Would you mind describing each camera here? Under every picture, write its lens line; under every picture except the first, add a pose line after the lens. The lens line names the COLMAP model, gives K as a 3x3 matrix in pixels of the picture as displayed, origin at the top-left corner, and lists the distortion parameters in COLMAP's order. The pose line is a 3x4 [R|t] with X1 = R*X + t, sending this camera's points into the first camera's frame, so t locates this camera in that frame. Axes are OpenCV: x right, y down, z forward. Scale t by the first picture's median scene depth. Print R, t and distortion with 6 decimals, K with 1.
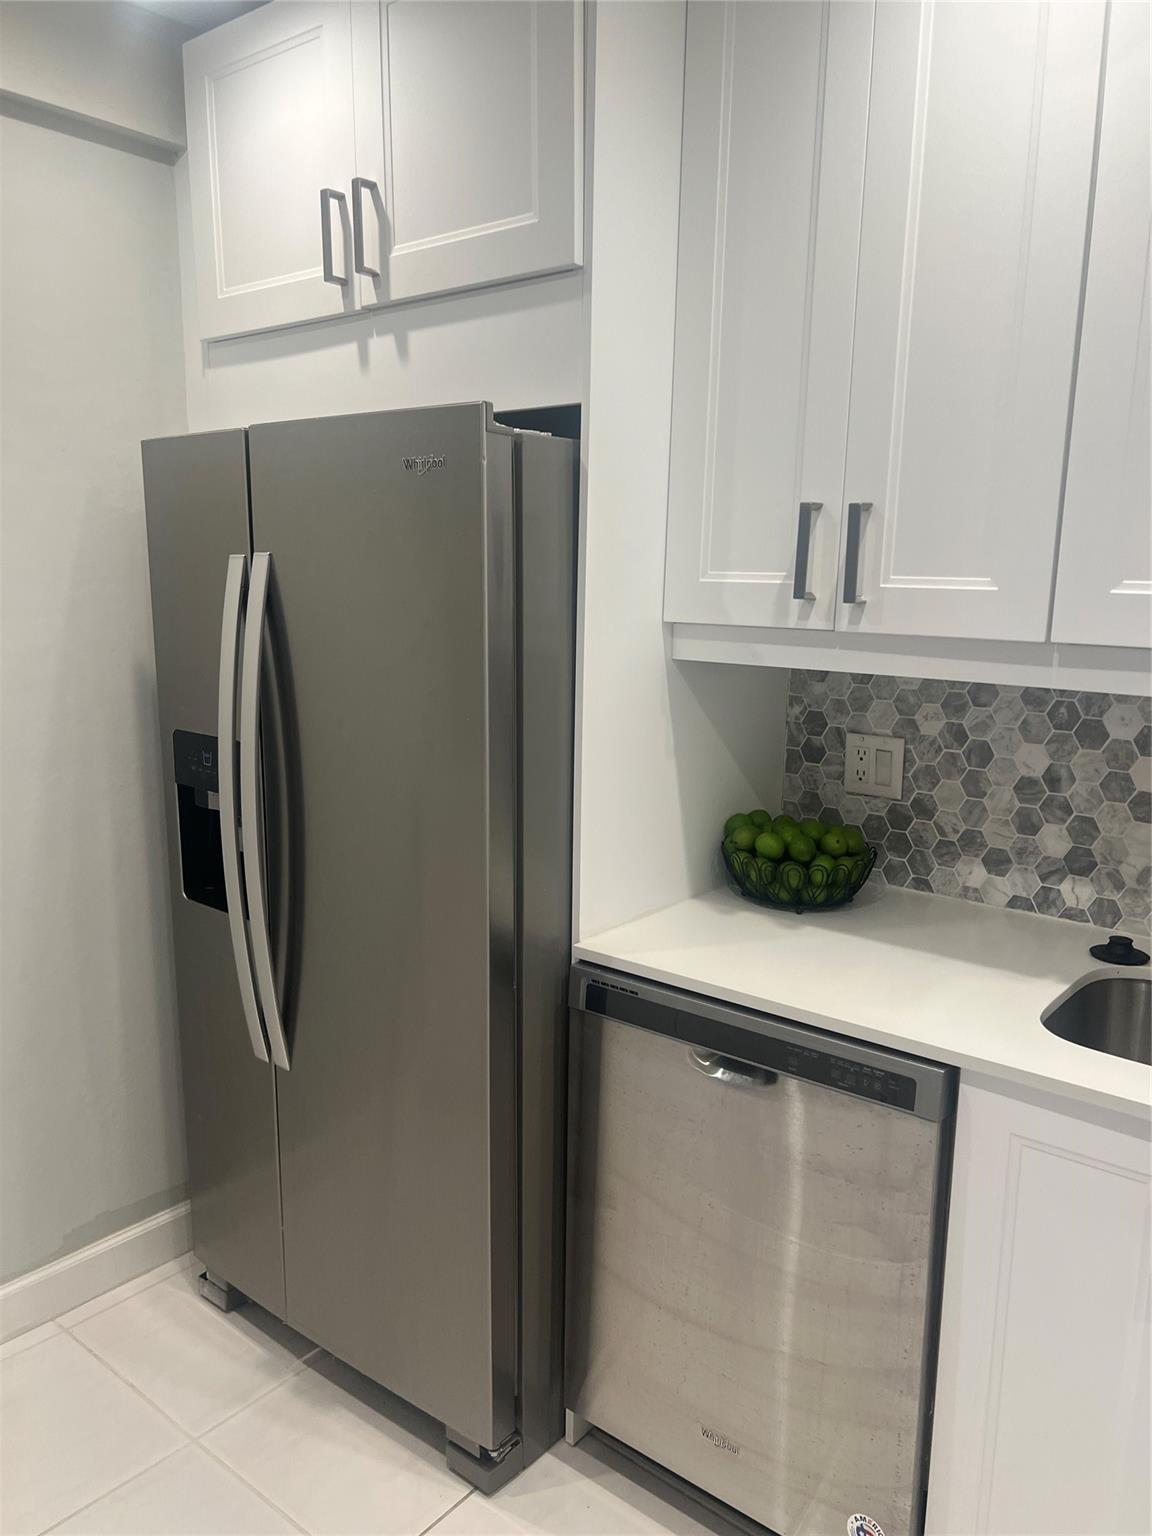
lens RADIAL K [[1162.4, 0, 577.9], [0, 1162.4, 799.6], [0, 0, 1]] dist [0.041192, -0.052634]
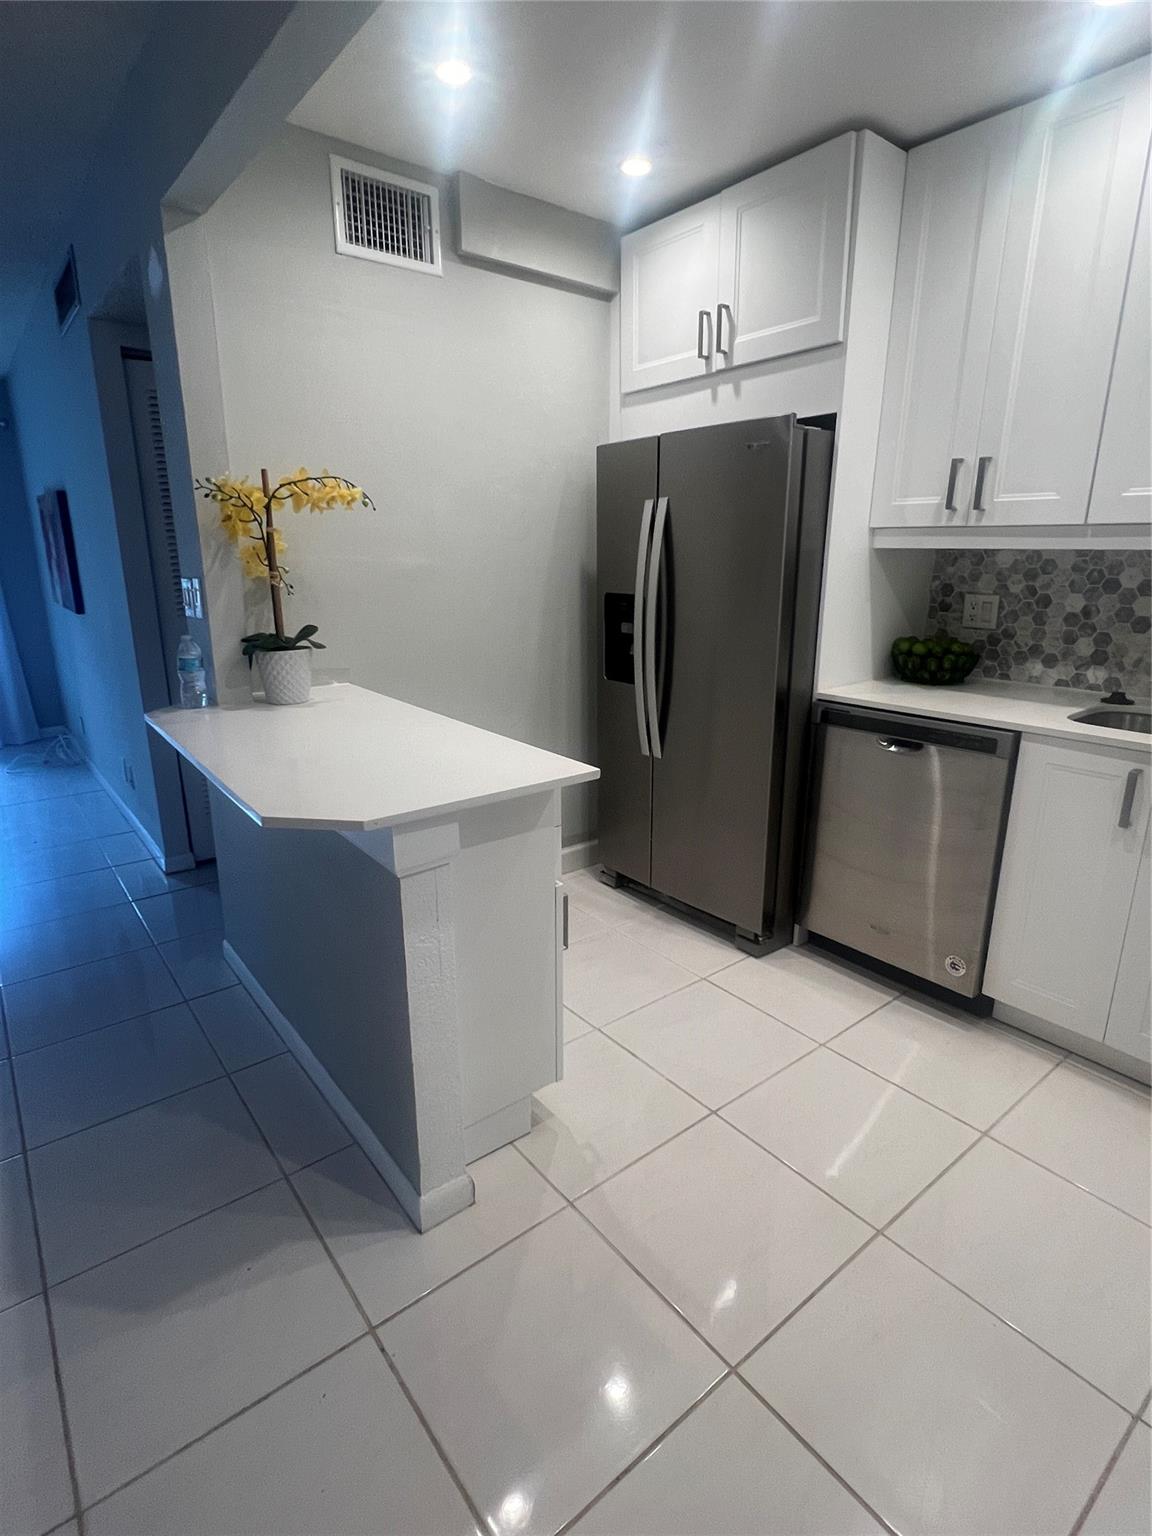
lens RADIAL K [[780.9, 0, 576.0], [0, 780.9, 768.0], [0, 0, 1]] dist [-0.001656, 0.001231]
pose [[0.978056, 0.043392, -0.203772, -0.118724], [-0.029217, 0.996972, 0.072065, 0.161138], [0.206282, -0.064530, 0.976362, -0.380948]]
